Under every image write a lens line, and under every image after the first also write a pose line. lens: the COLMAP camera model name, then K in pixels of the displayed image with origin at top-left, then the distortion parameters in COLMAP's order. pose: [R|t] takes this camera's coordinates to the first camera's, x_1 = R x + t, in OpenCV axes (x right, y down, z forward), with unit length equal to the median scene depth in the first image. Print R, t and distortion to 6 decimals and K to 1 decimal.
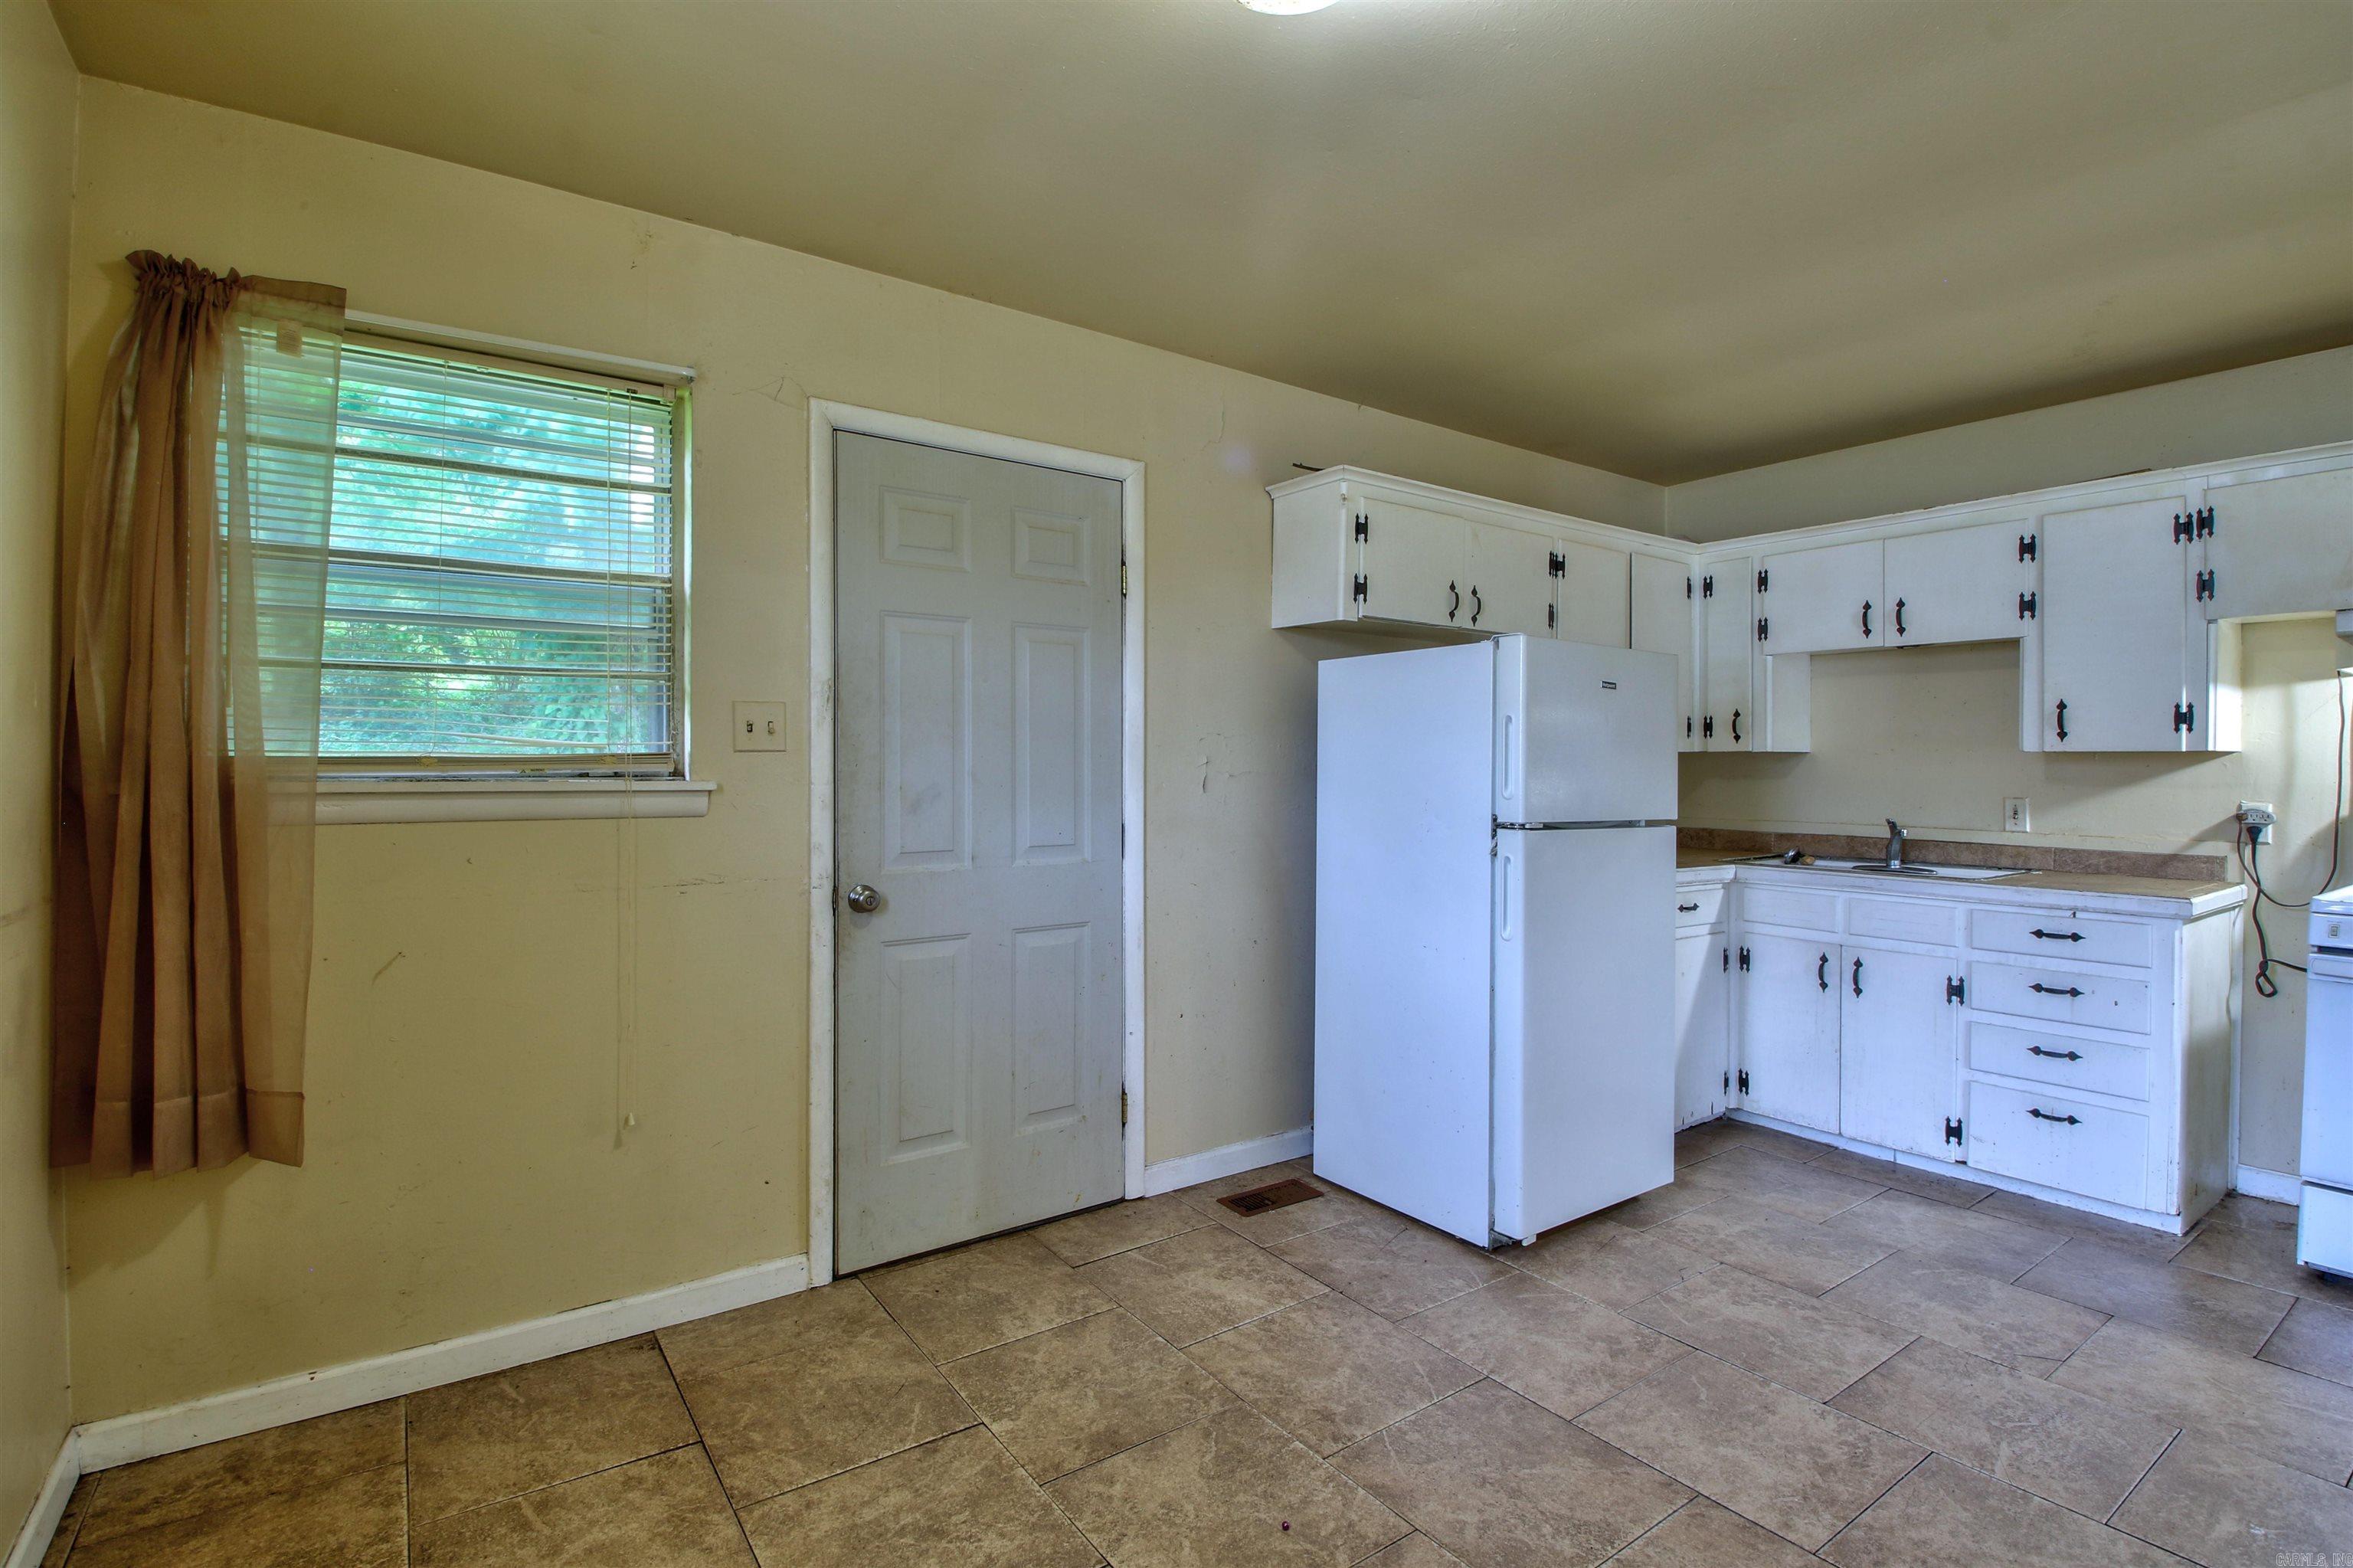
lens RADIAL K [[1117.6, 0, 1173.1], [0, 1117.6, 762.2], [0, 0, 1]] dist [0.003261, -0.020250]
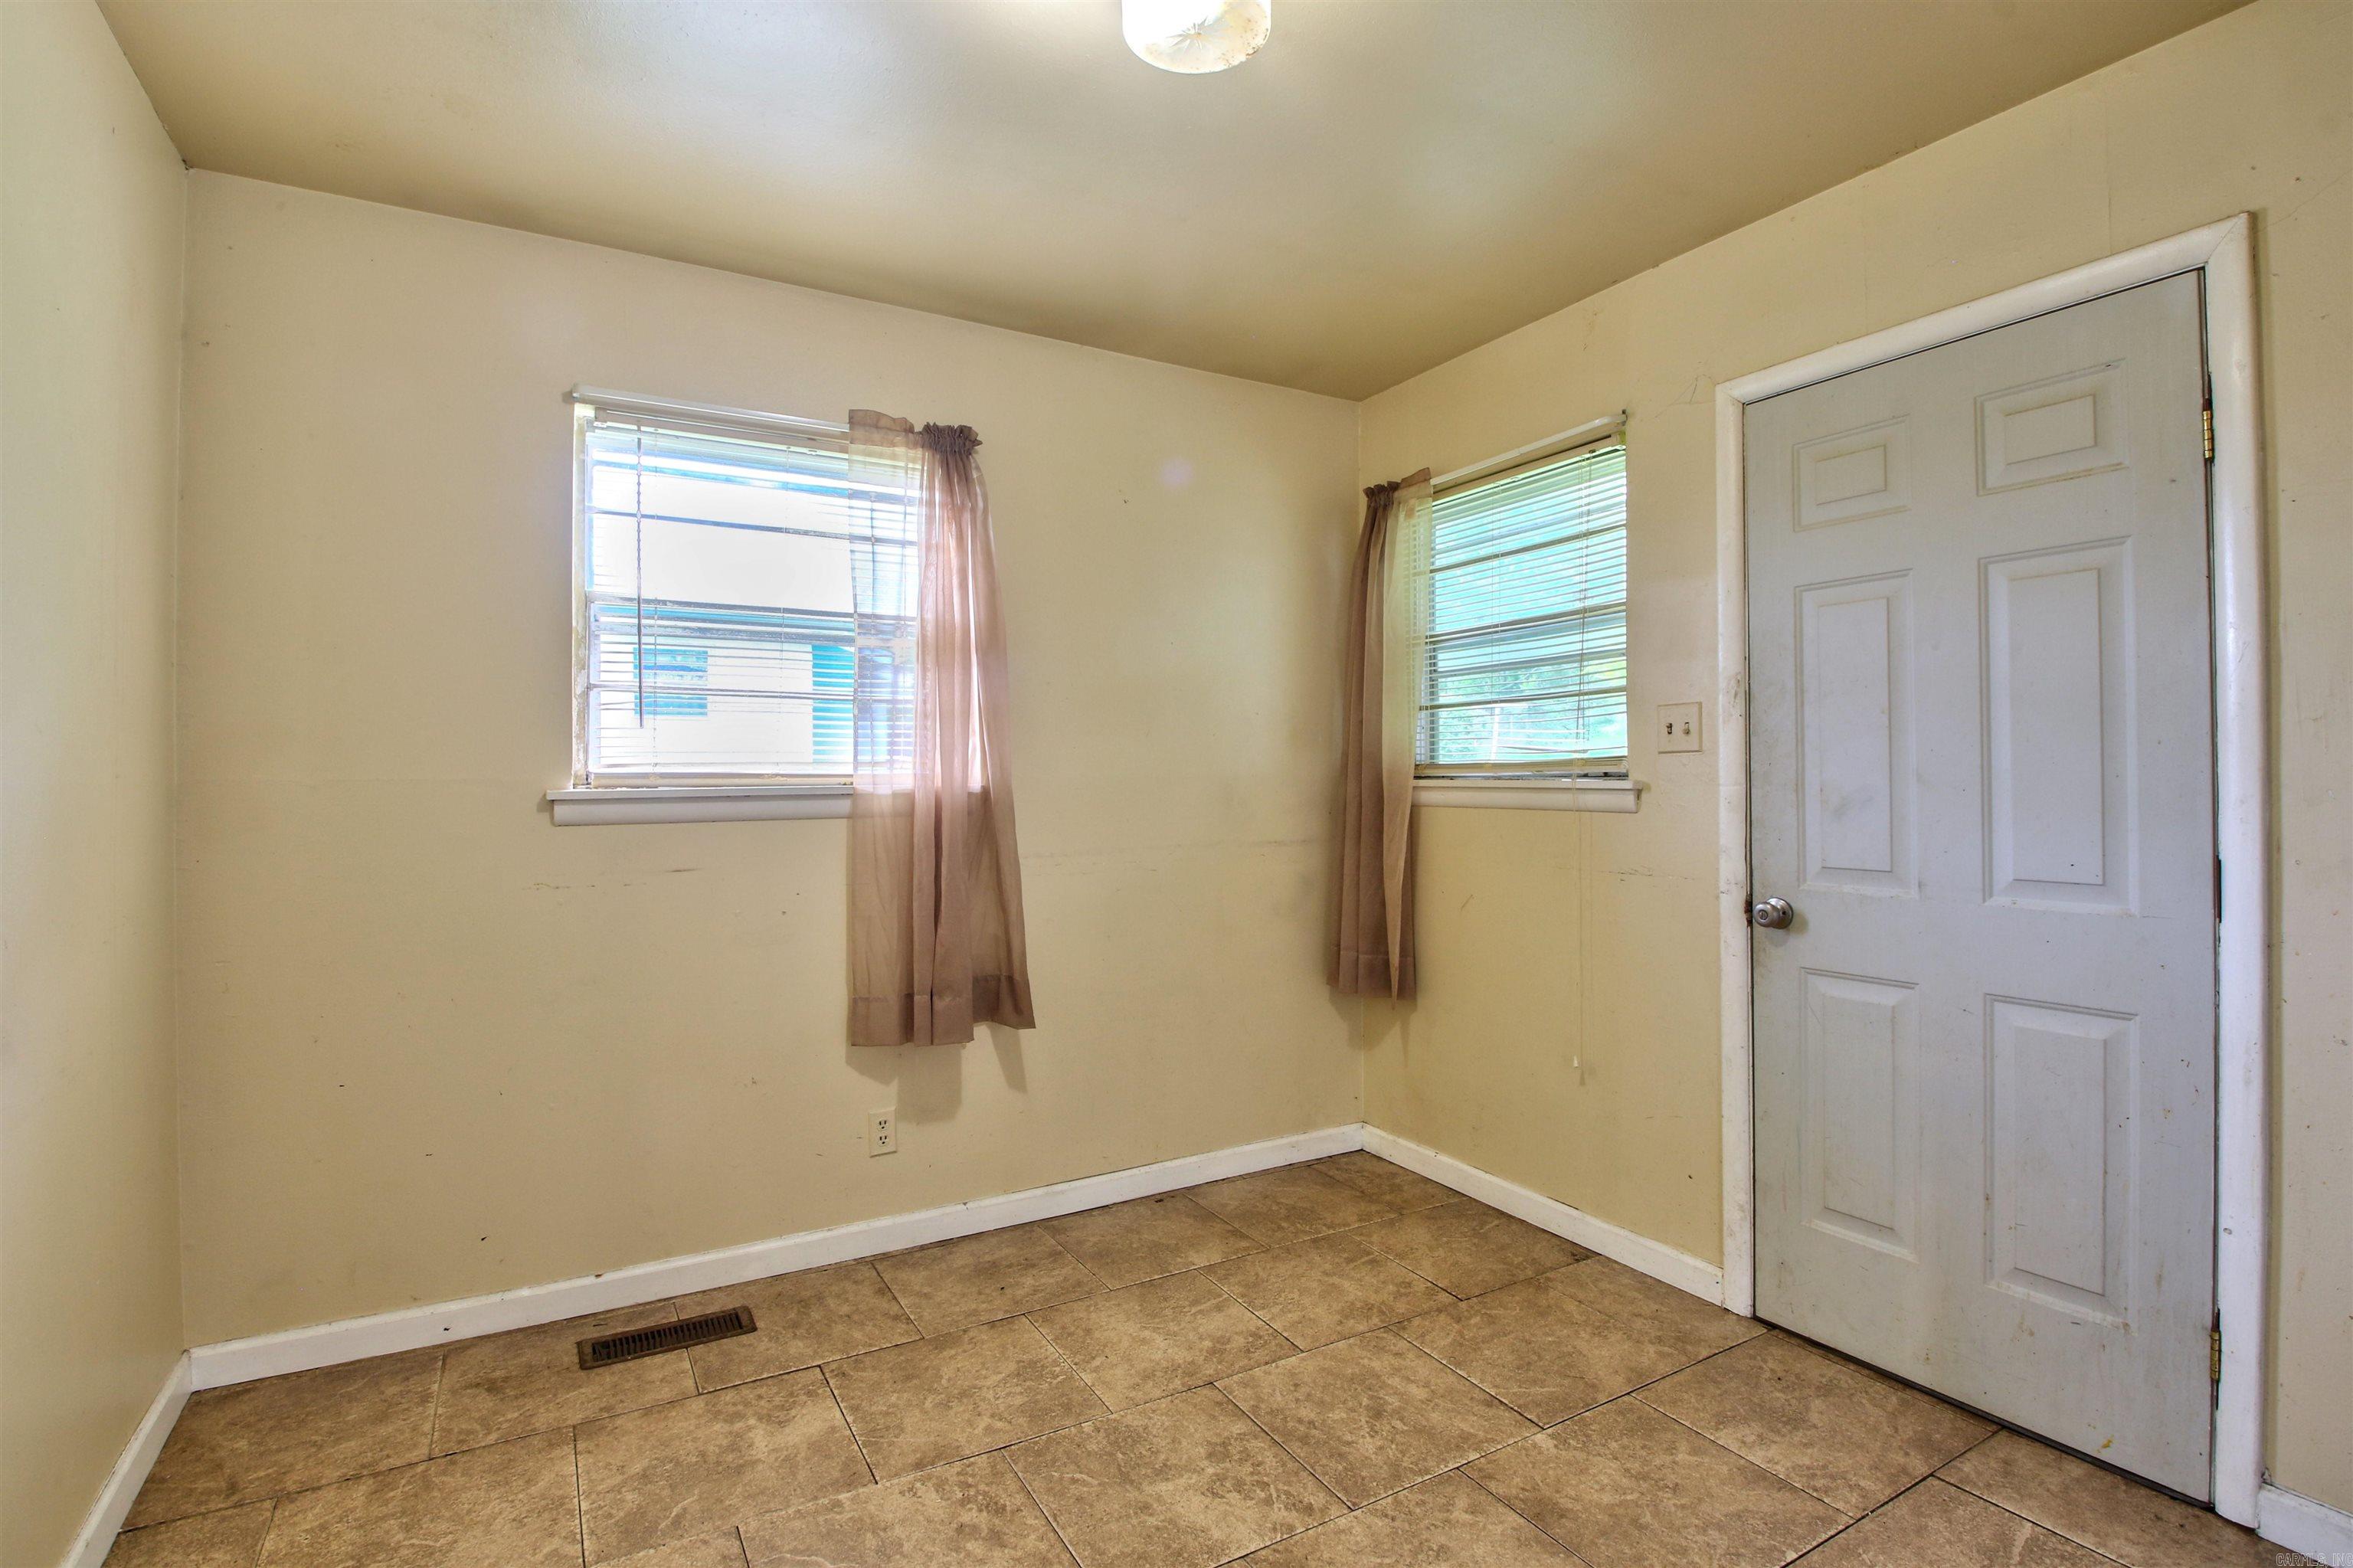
lens RADIAL K [[1130.3, 0, 1179.1], [0, 1130.3, 766.0], [0, 0, 1]] dist [0.014320, -0.026874]
pose [[-0.094752, -0.011550, -0.995434, 0.593081], [0.005627, 0.999911, -0.012137, 0.010961], [0.995485, -0.006752, -0.094678, 0.534123]]
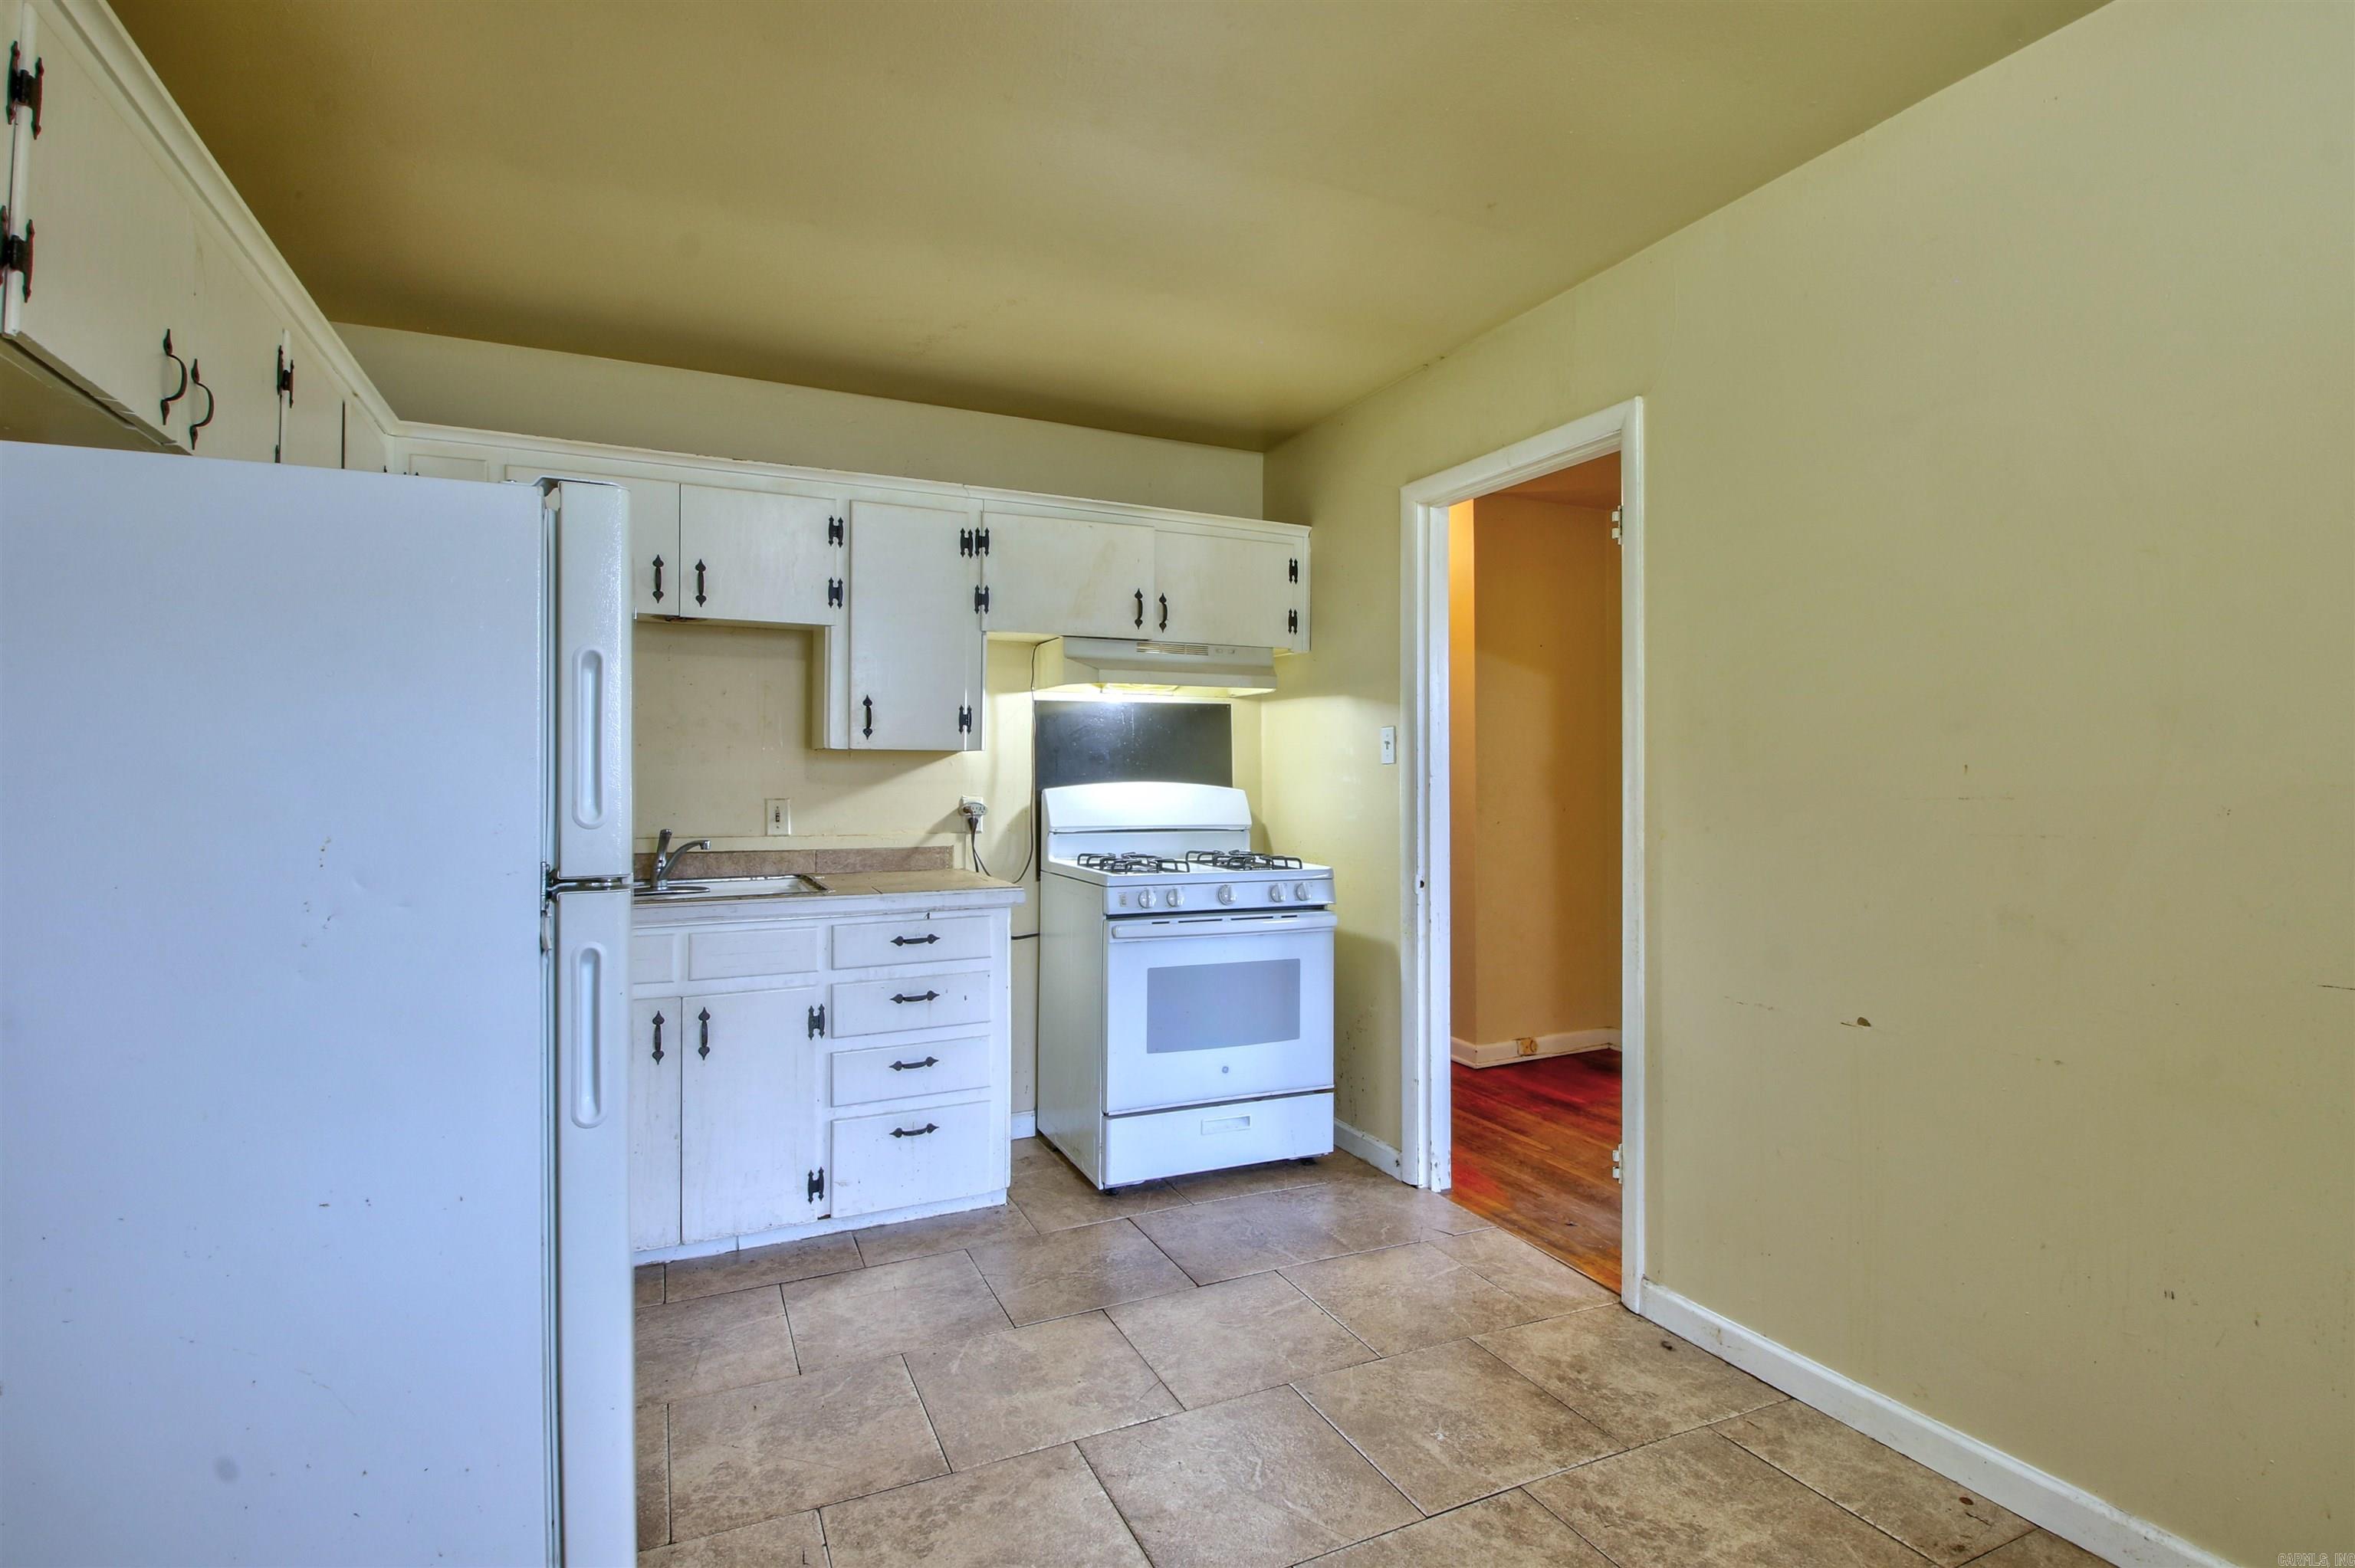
lens RADIAL K [[1110.9, 0, 1180.4], [0, 1110.9, 762.3], [0, 0, 1]] dist [0.023686, -0.033369]
pose [[0.176160, 0.004999, 0.984349, -0.113245], [-0.001698, 0.999987, -0.004774, 0.006491], [-0.984360, -0.000830, 0.176166, 0.611805]]
